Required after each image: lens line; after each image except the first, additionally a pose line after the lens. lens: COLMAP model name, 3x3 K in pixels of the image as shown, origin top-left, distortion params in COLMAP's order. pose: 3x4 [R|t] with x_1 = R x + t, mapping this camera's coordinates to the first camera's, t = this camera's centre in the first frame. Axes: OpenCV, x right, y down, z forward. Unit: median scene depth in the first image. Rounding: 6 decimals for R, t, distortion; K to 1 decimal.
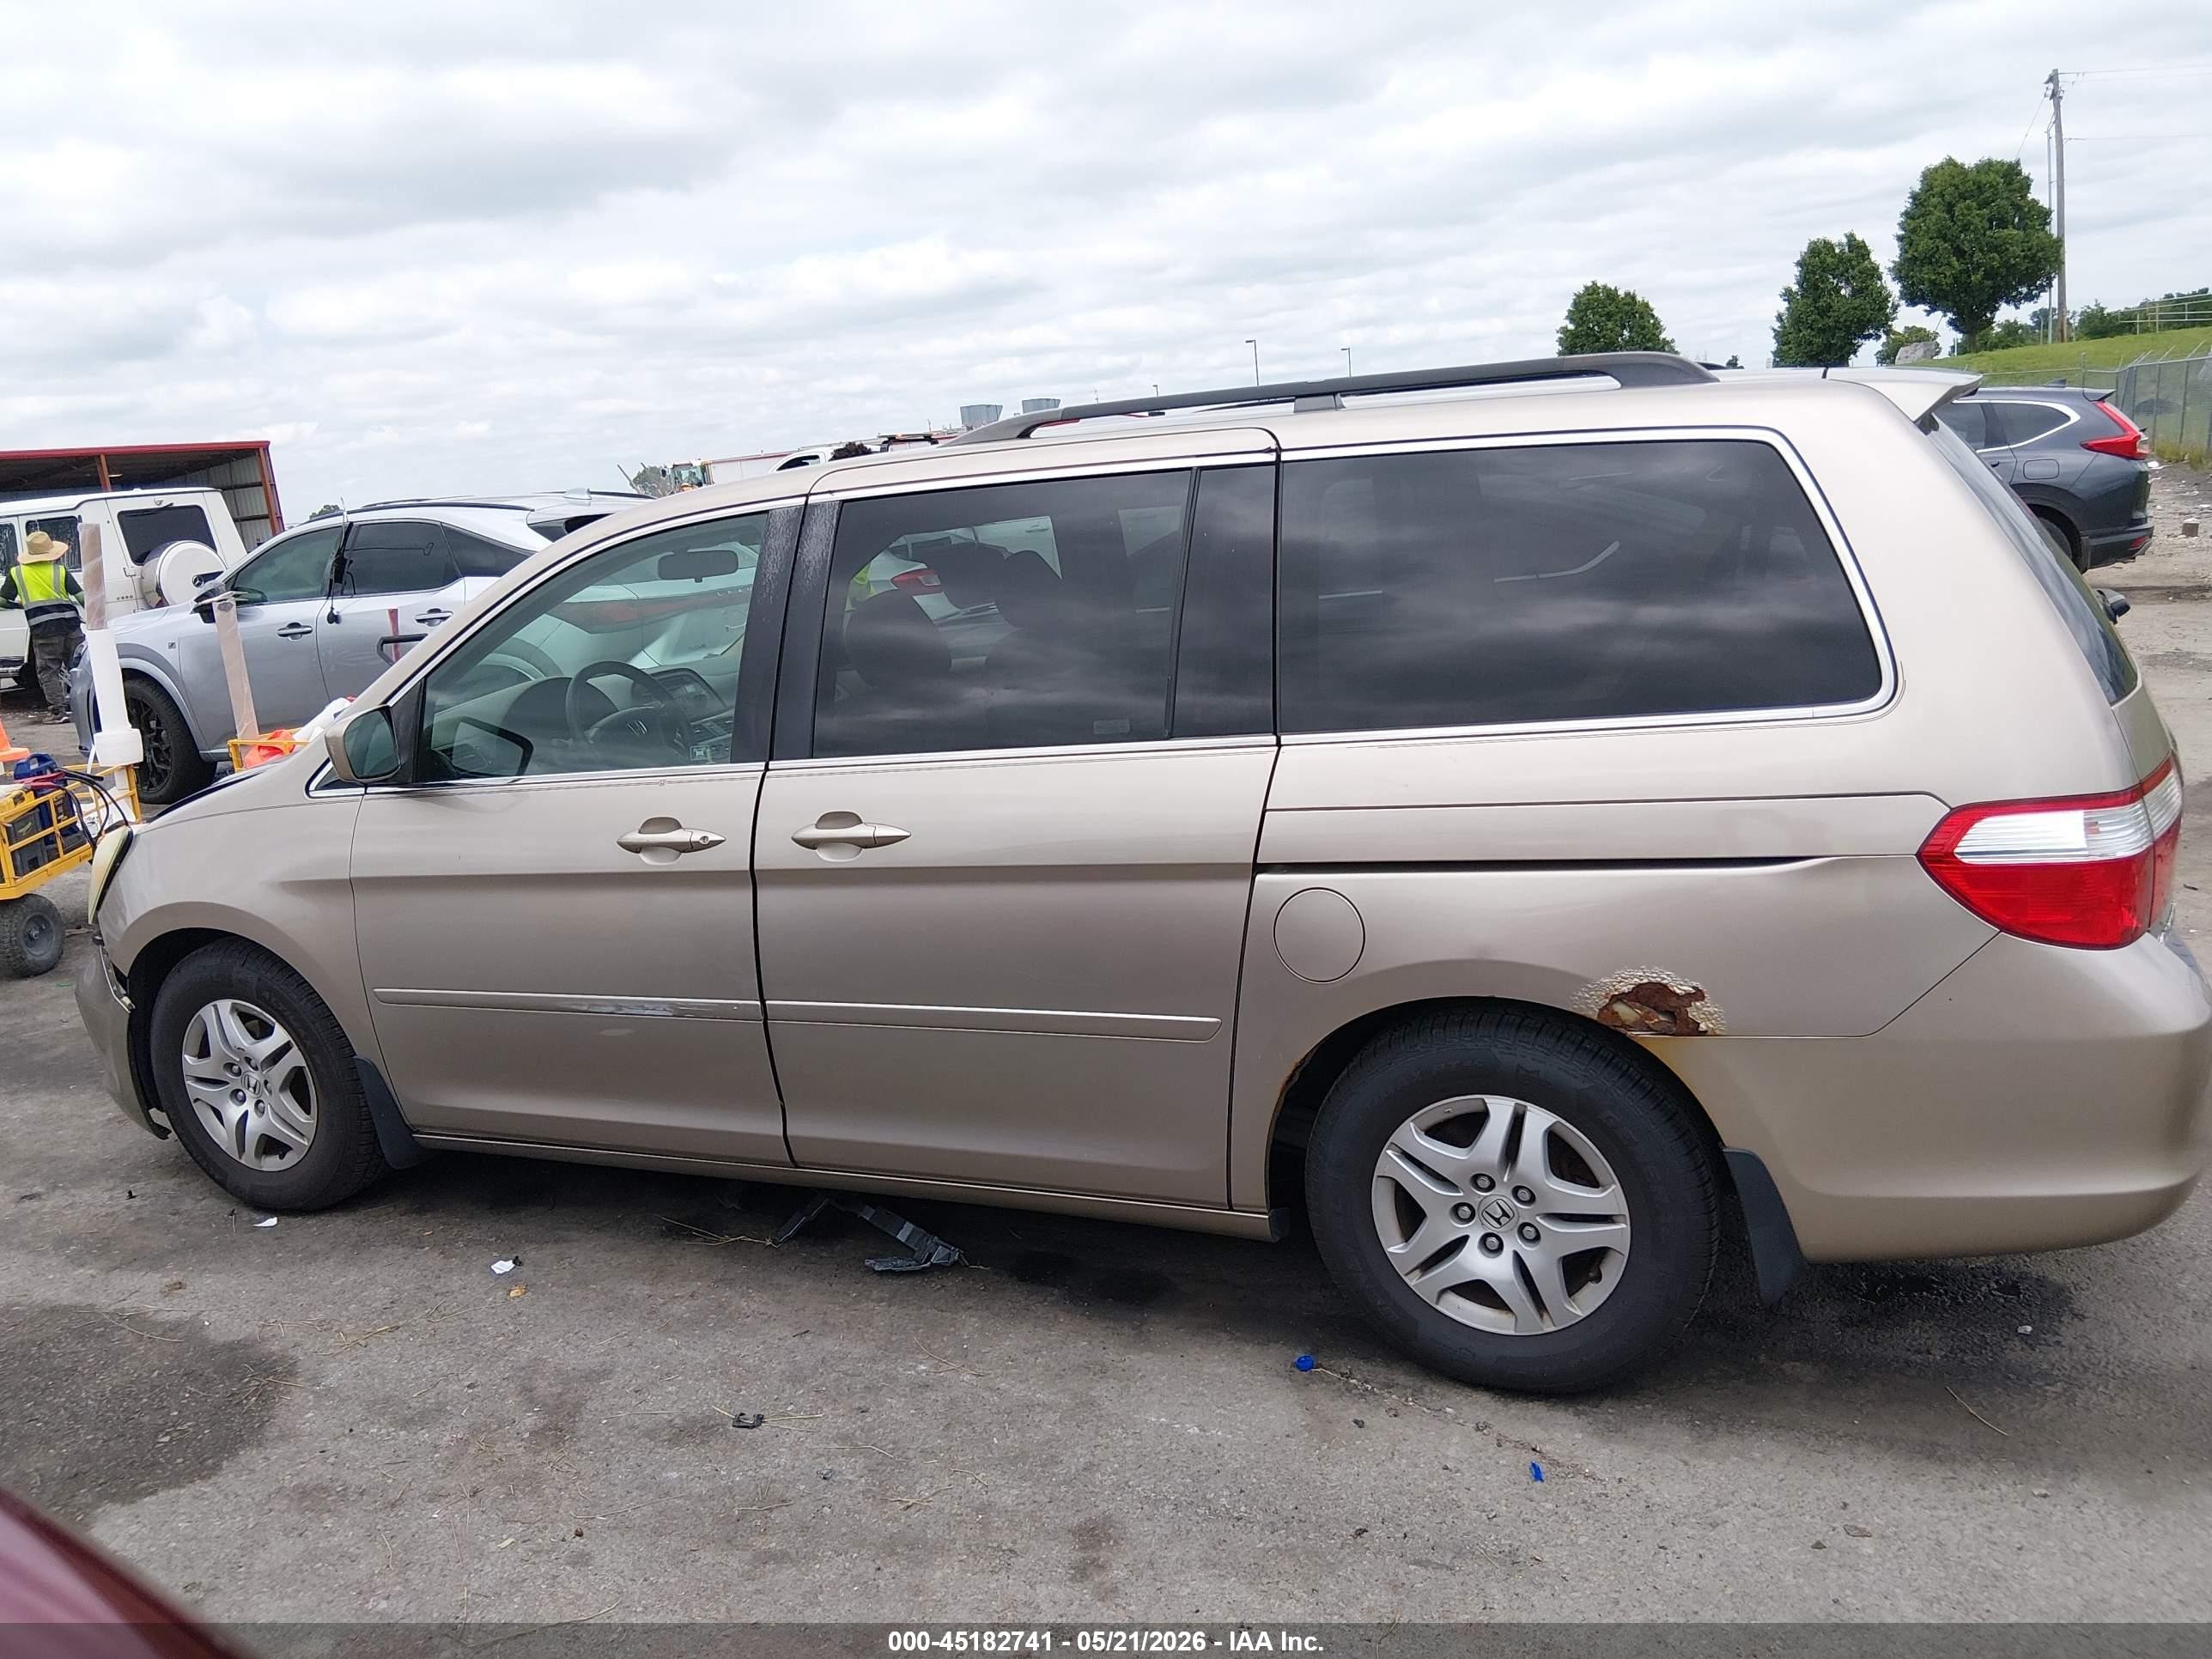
lens RADIAL K [[1684.5, 0, 1106.9], [0, 1684.5, 791.5], [0, 0, 1]] dist [0.115718, -0.207772]
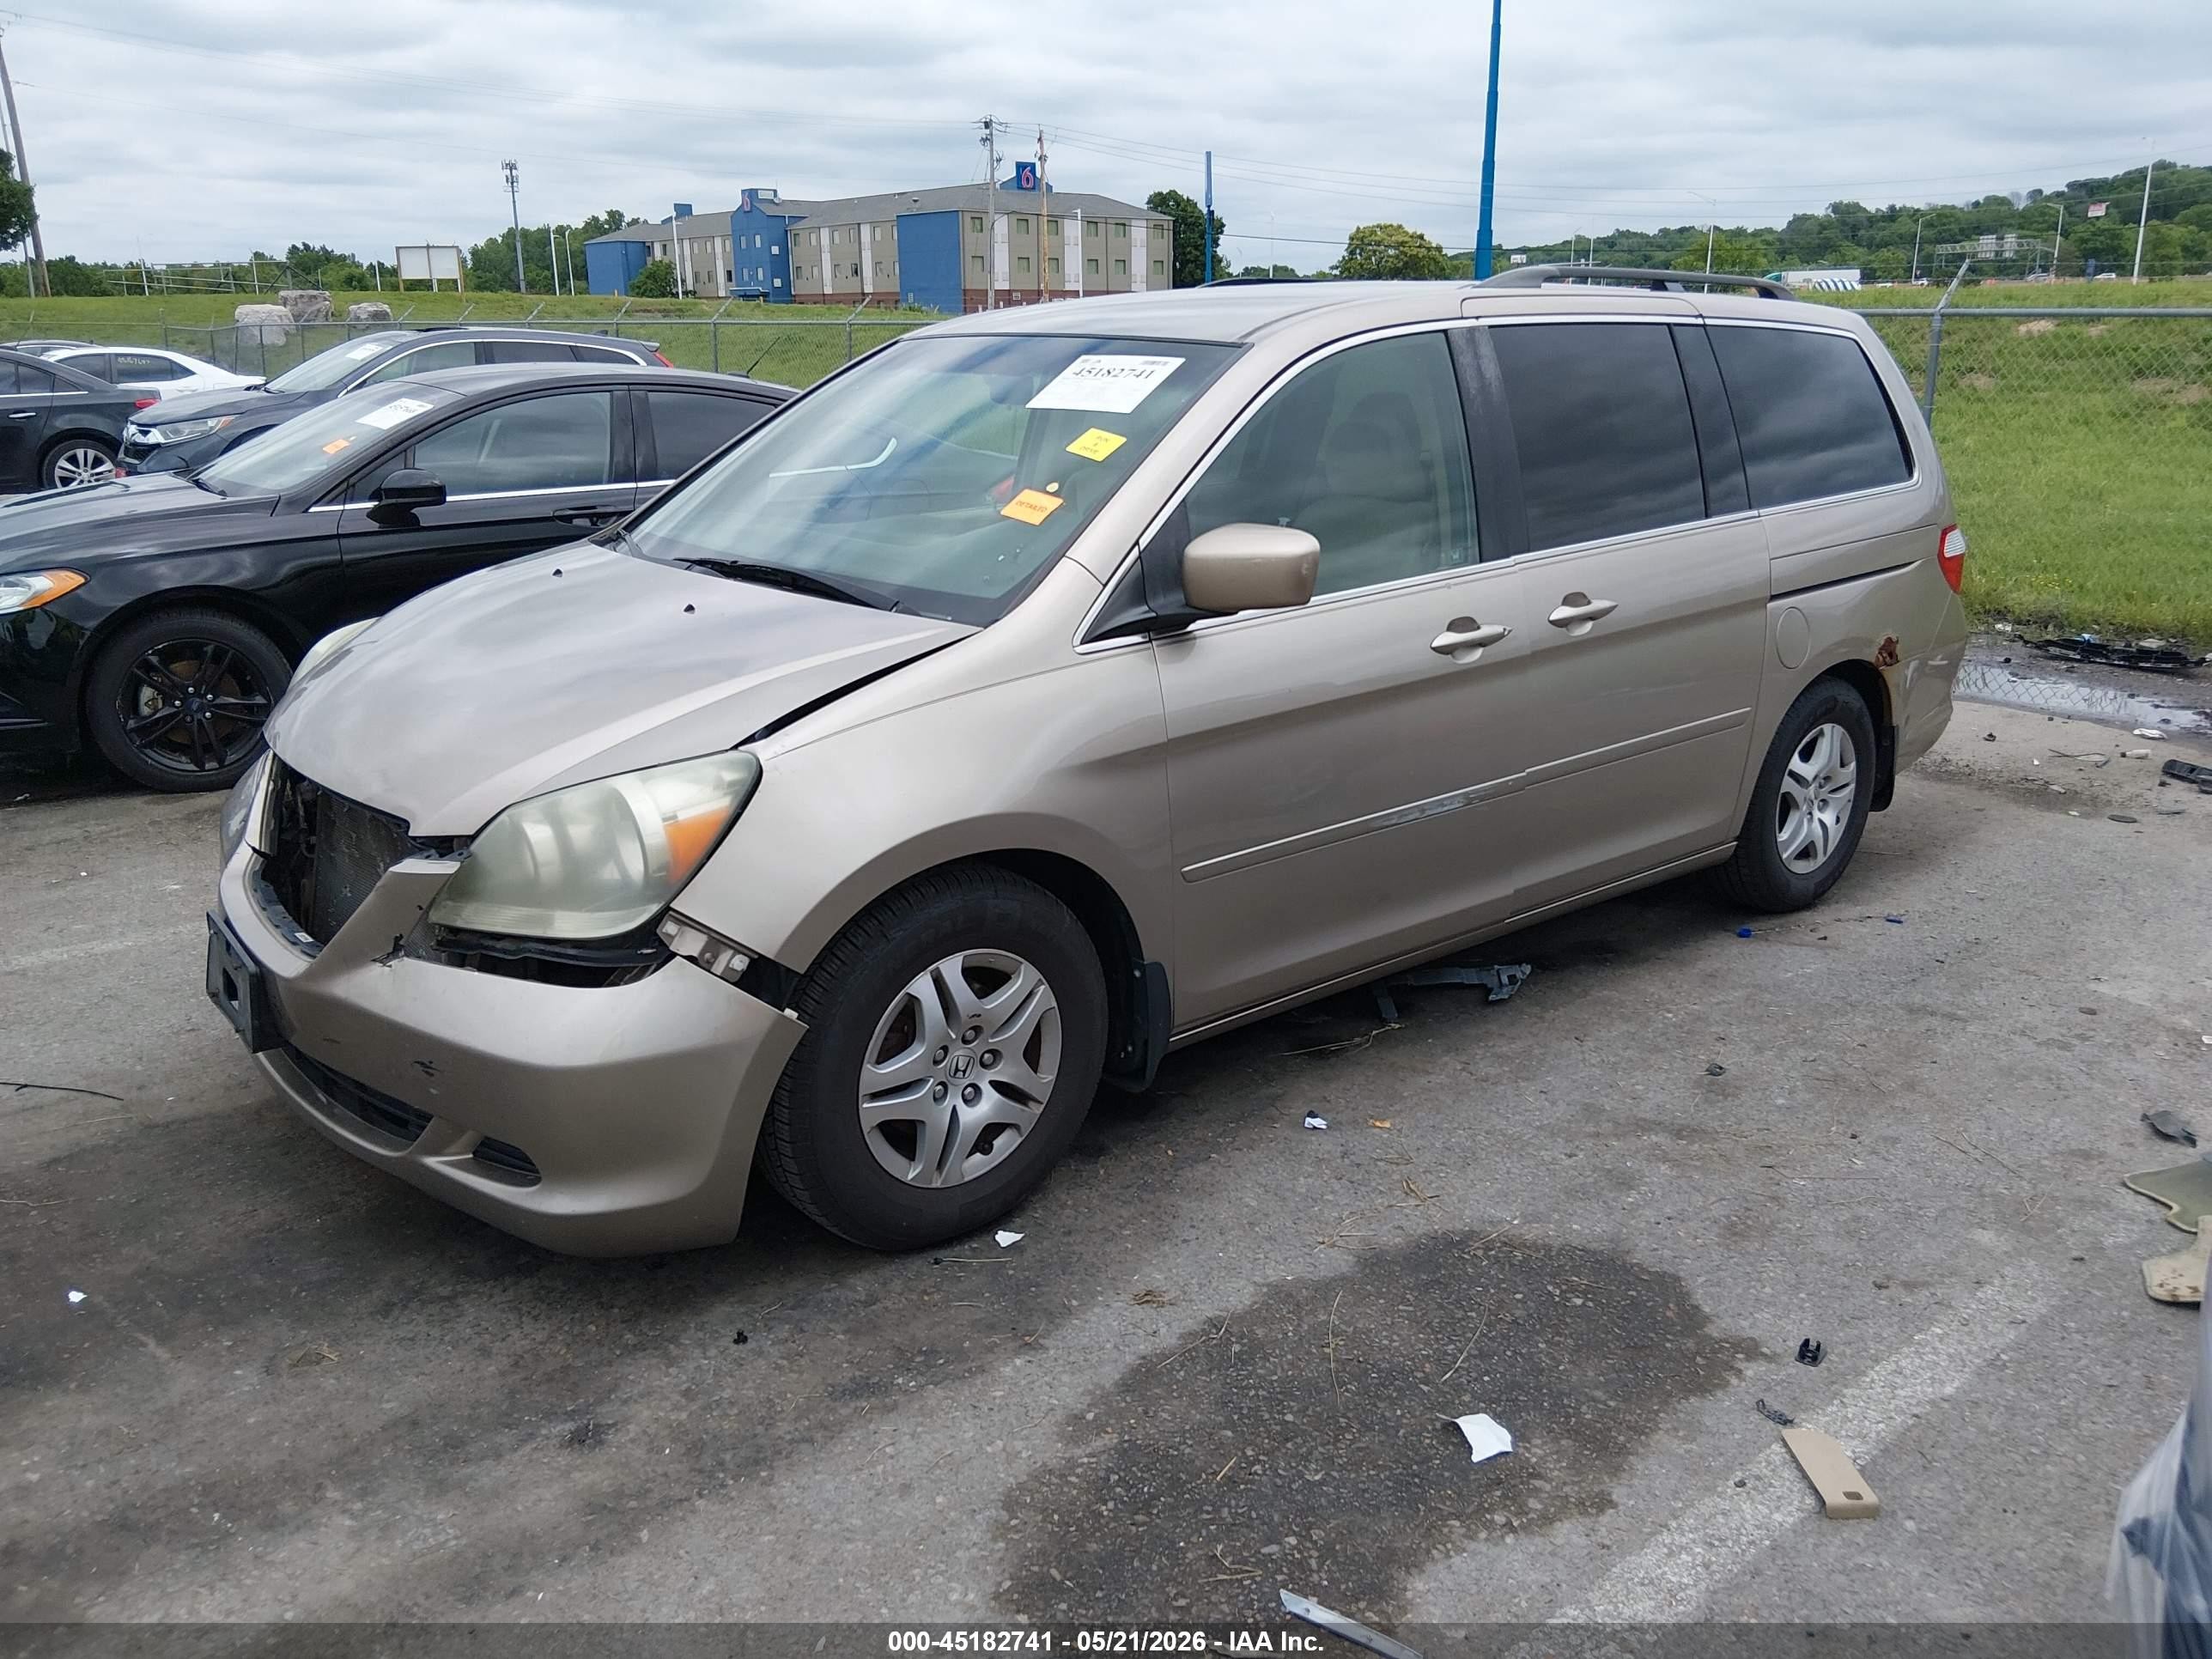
lens RADIAL K [[1704.5, 0, 1101.1], [0, 1704.5, 806.2], [0, 0, 1]] dist [0.097041, -0.168738]
pose [[0.436978, -0.152447, 0.886459, -1.447127], [0.131935, 0.985737, 0.104483, -0.010850], [-0.889743, 0.071298, 0.450859, 0.795067]]
